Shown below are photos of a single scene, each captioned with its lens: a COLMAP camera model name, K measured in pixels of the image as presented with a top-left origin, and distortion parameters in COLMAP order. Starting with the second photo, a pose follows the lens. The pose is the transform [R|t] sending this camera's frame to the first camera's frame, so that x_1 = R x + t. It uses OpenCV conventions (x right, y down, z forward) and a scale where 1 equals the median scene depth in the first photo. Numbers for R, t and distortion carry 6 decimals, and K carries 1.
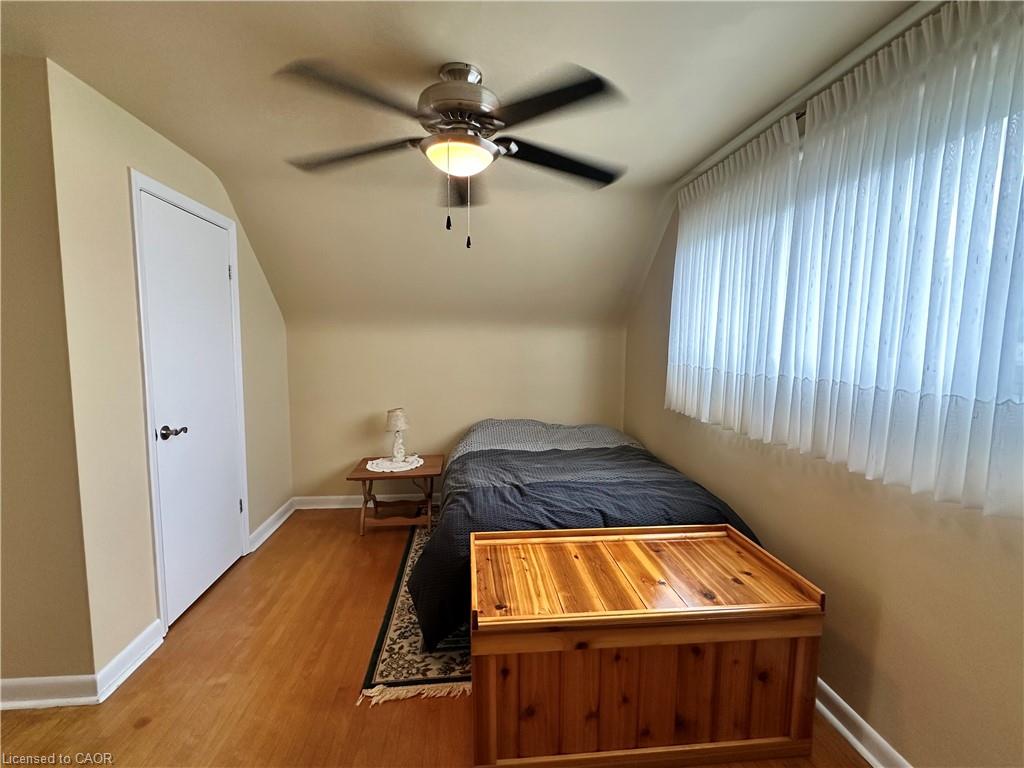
lens RADIAL K [[475.9, 0, 512.0], [0, 475.9, 384.0], [0, 0, 1]] dist [0.000845, -0.000193]
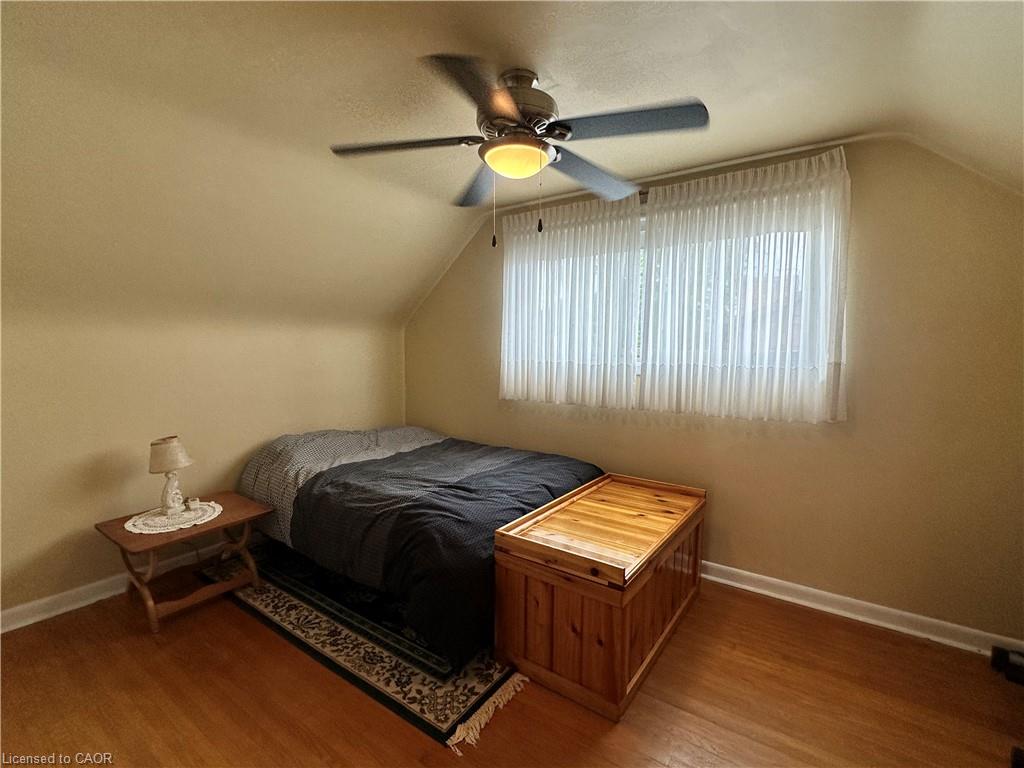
lens RADIAL K [[475.9, 0, 512.0], [0, 475.9, 384.0], [0, 0, 1]] dist [0.000845, -0.000193]
pose [[0.660159, -0.065329, 0.748280, -0.669927], [0.070229, 0.997215, 0.025104, -0.015232], [-0.747836, 0.035979, 0.662908, 0.252137]]
